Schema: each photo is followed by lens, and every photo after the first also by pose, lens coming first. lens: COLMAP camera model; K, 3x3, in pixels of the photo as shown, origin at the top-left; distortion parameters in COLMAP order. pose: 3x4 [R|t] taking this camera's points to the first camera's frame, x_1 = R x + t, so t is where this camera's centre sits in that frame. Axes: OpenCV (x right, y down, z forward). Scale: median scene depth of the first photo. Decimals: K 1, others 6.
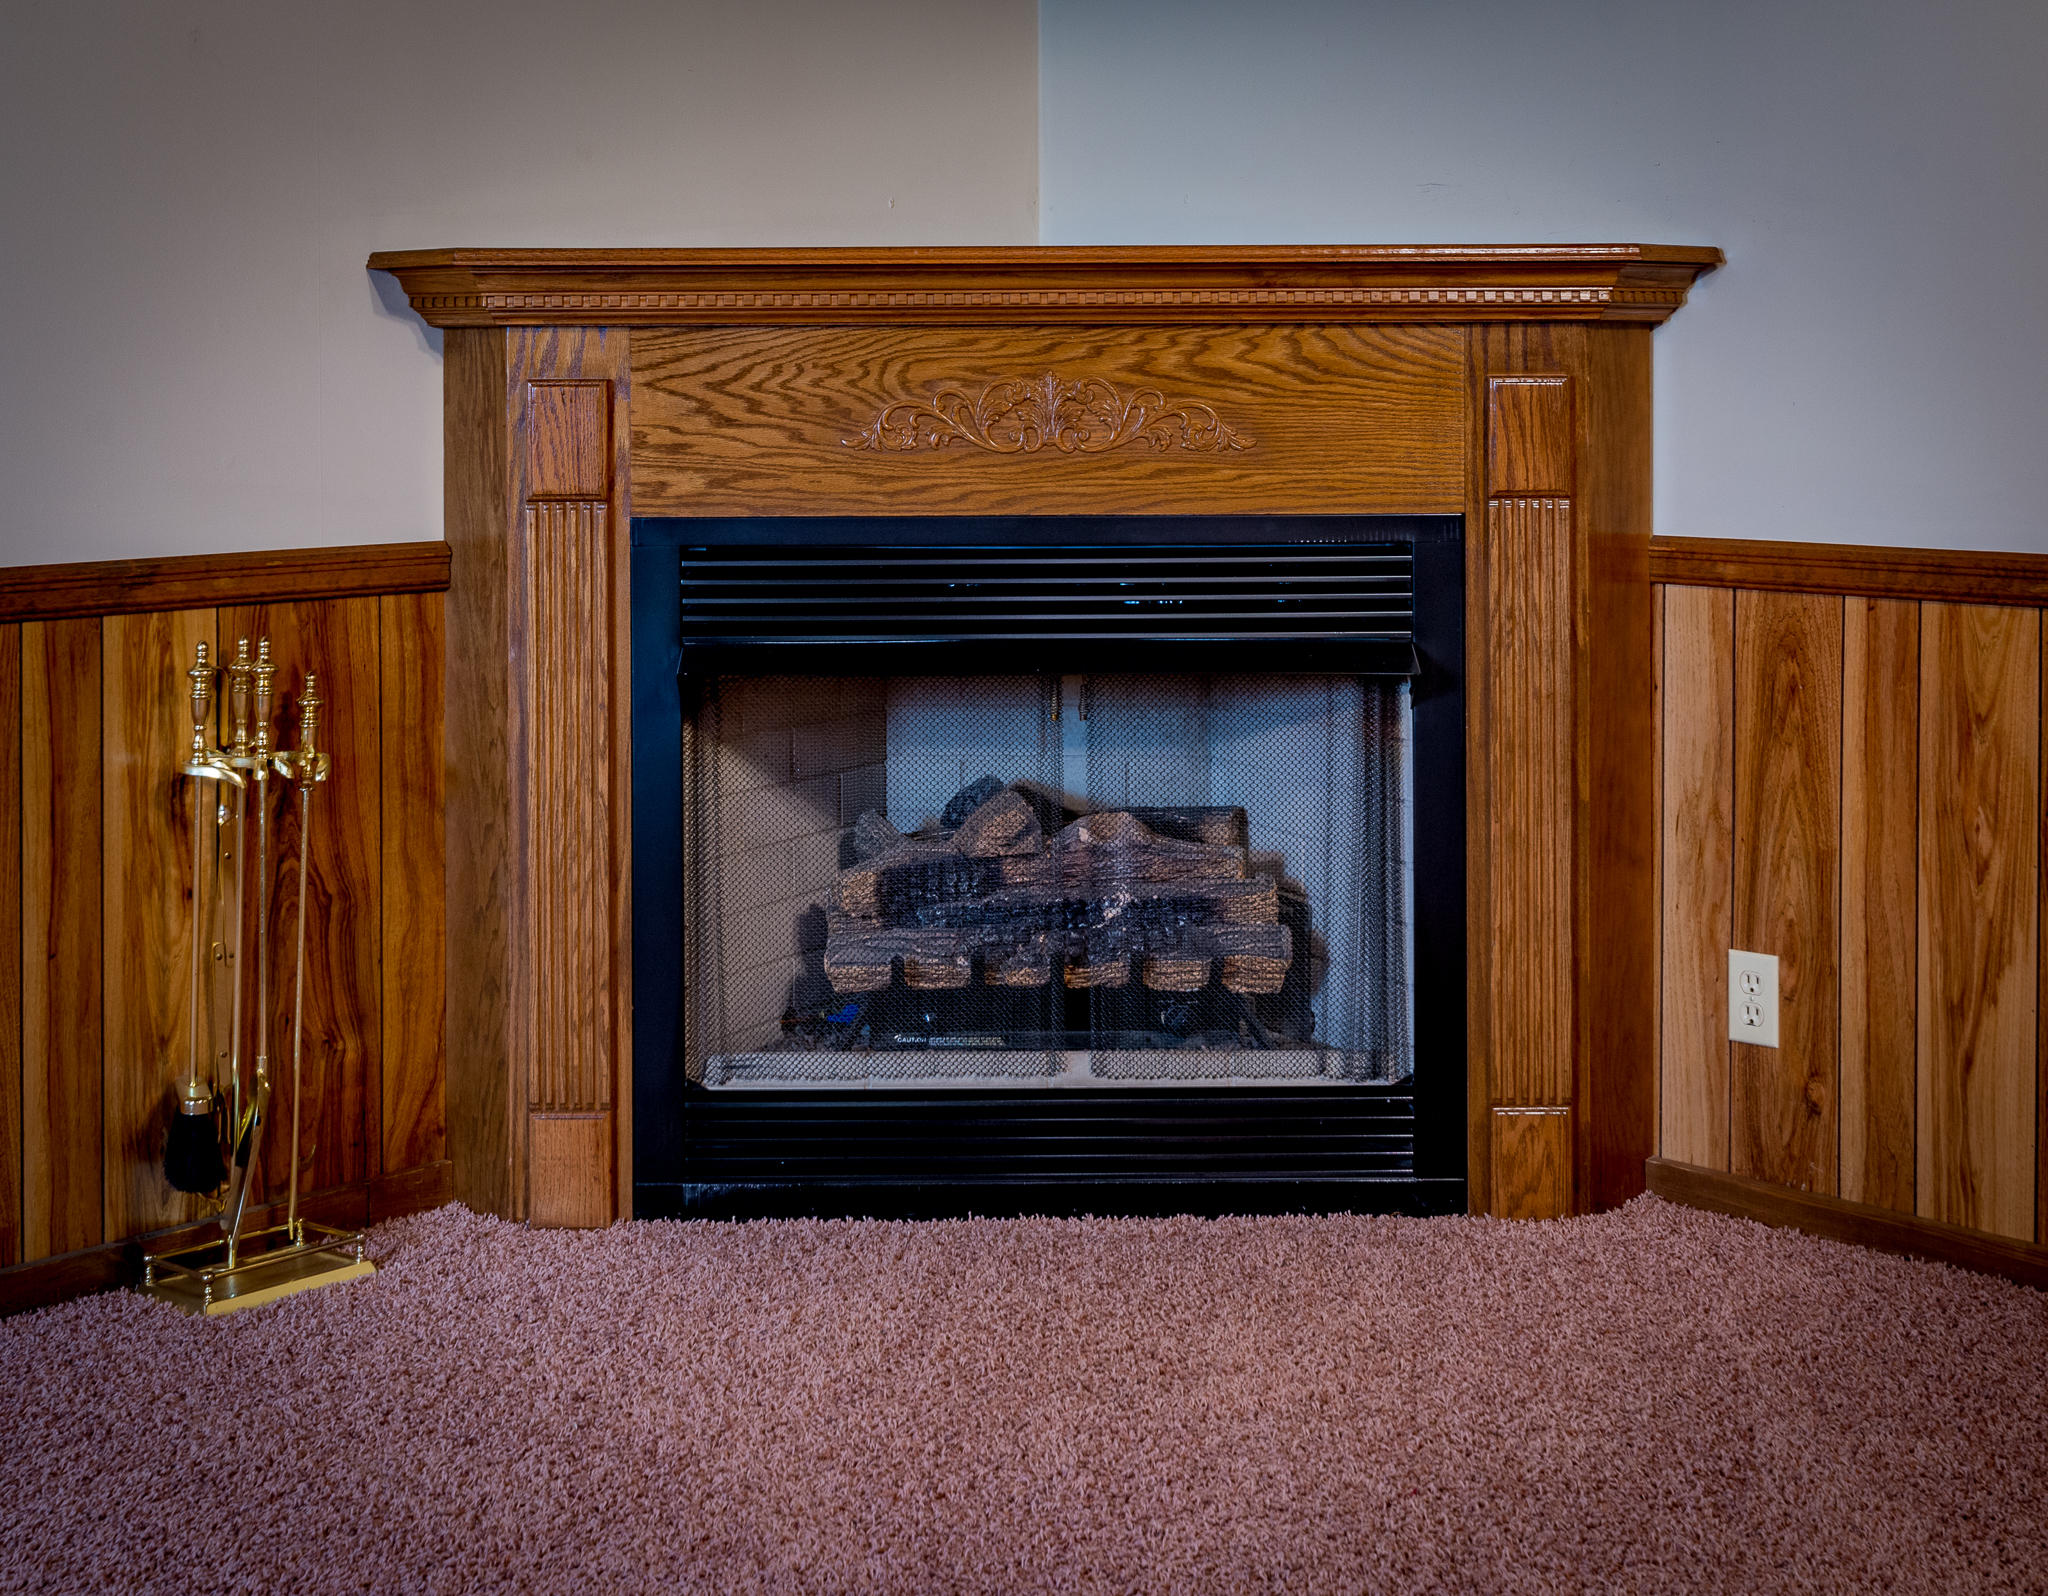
lens RADIAL K [[3371.9, 0, 1024.8], [0, 3371.9, 390.5], [0, 0, 1]] dist [-0.011047, -0.016160]
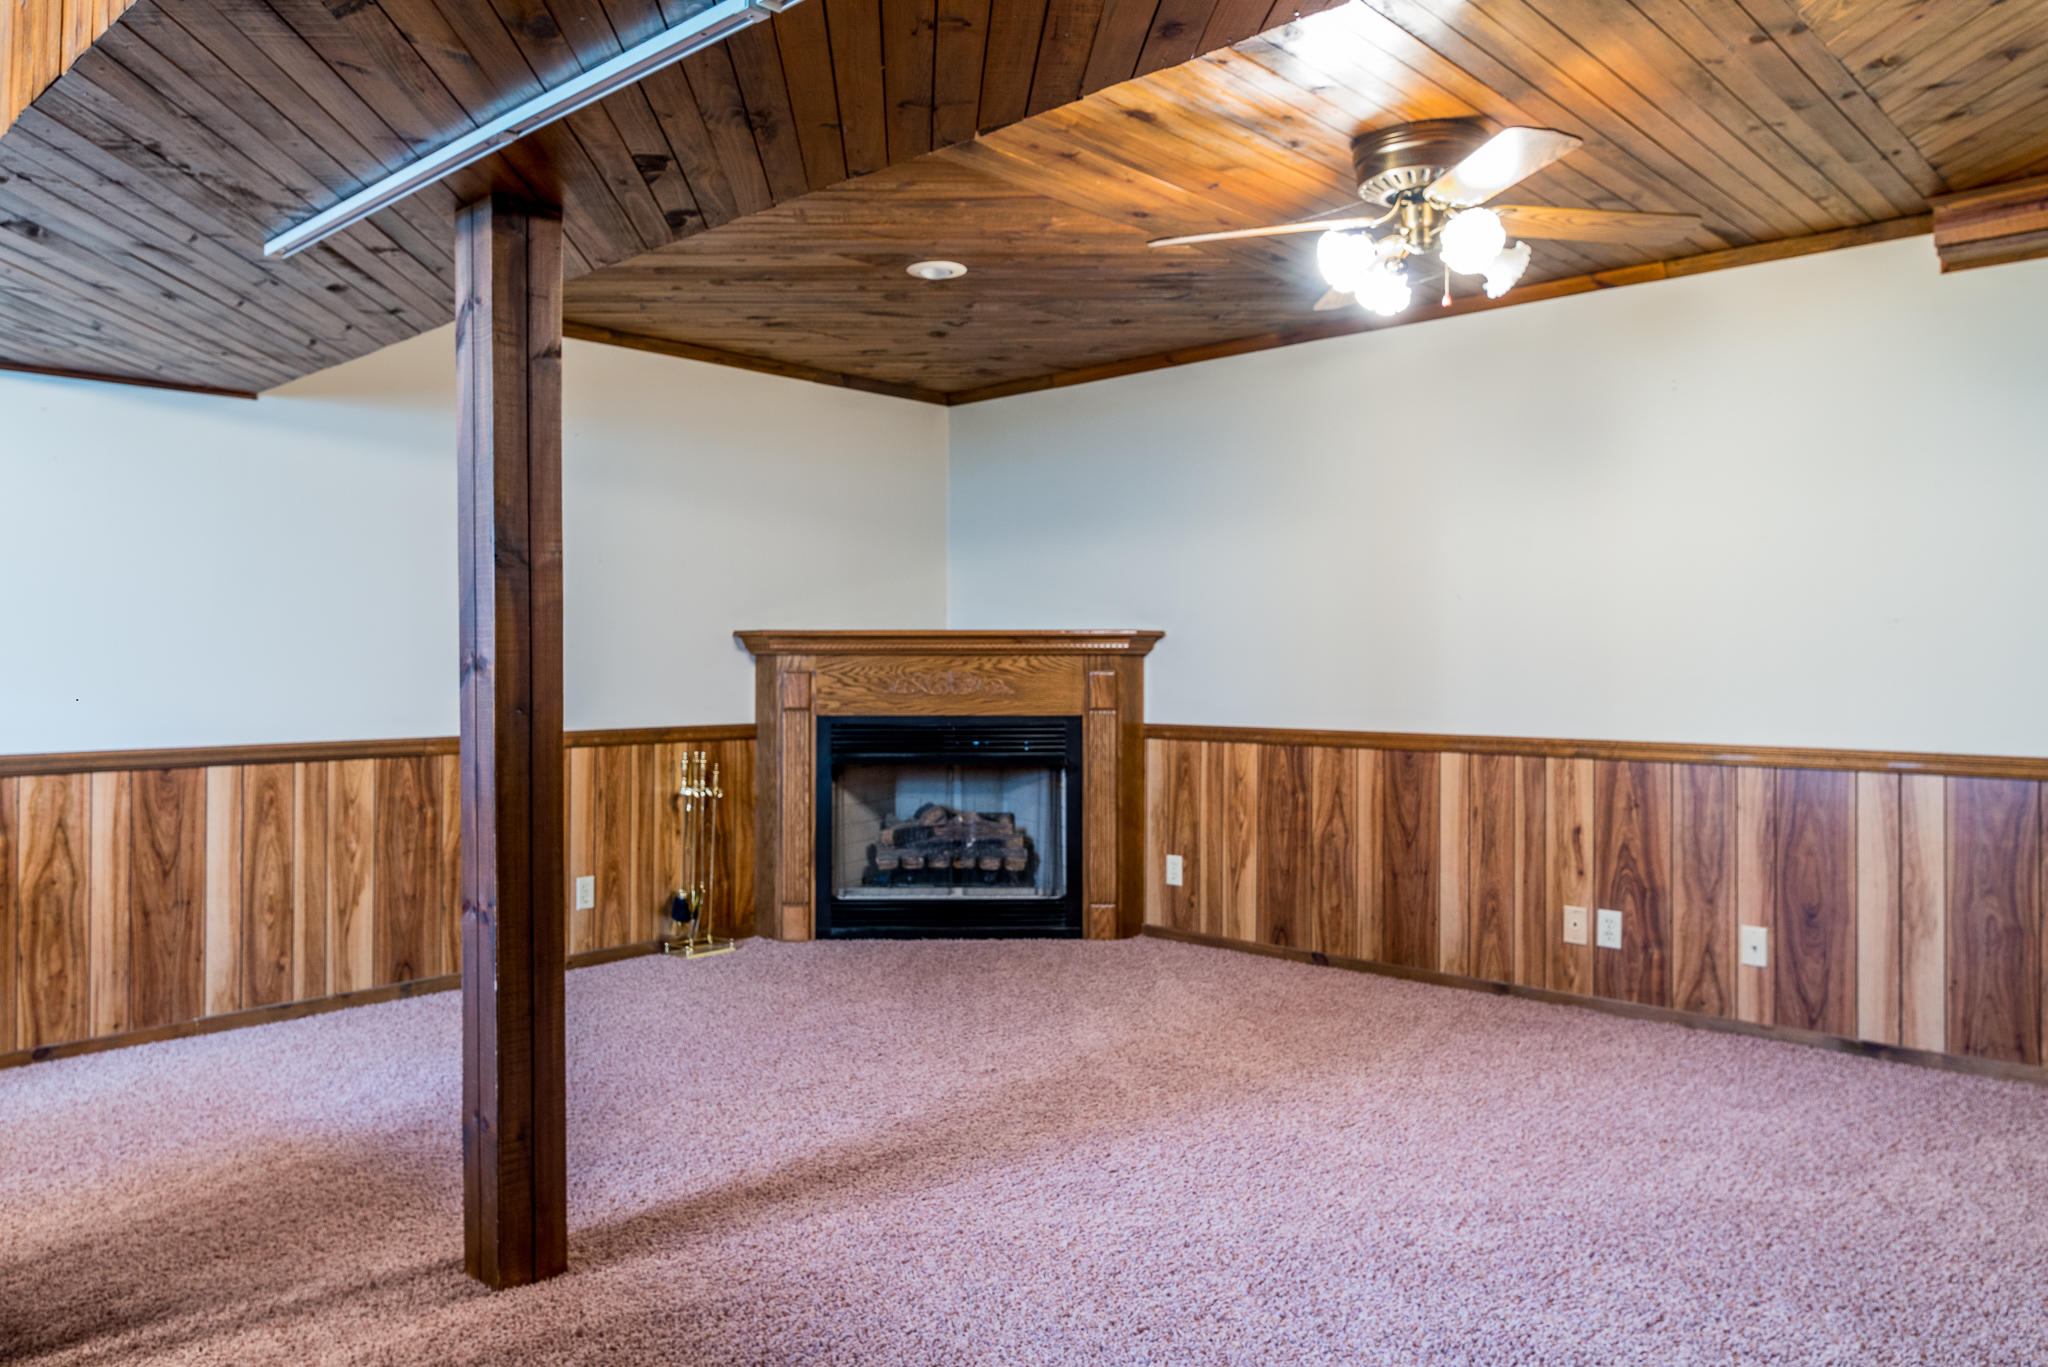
lens RADIAL K [[1510.0, 0, 1033.5], [0, 1510.0, 652.2], [0, 0, 1]] dist [0.006272, 0.001501]
pose [[0.998129, 0.004098, 0.061010, -0.000754], [-0.002959, 0.999820, -0.018735, 0.004483], [-0.061076, 0.018520, 0.997961, -0.409281]]
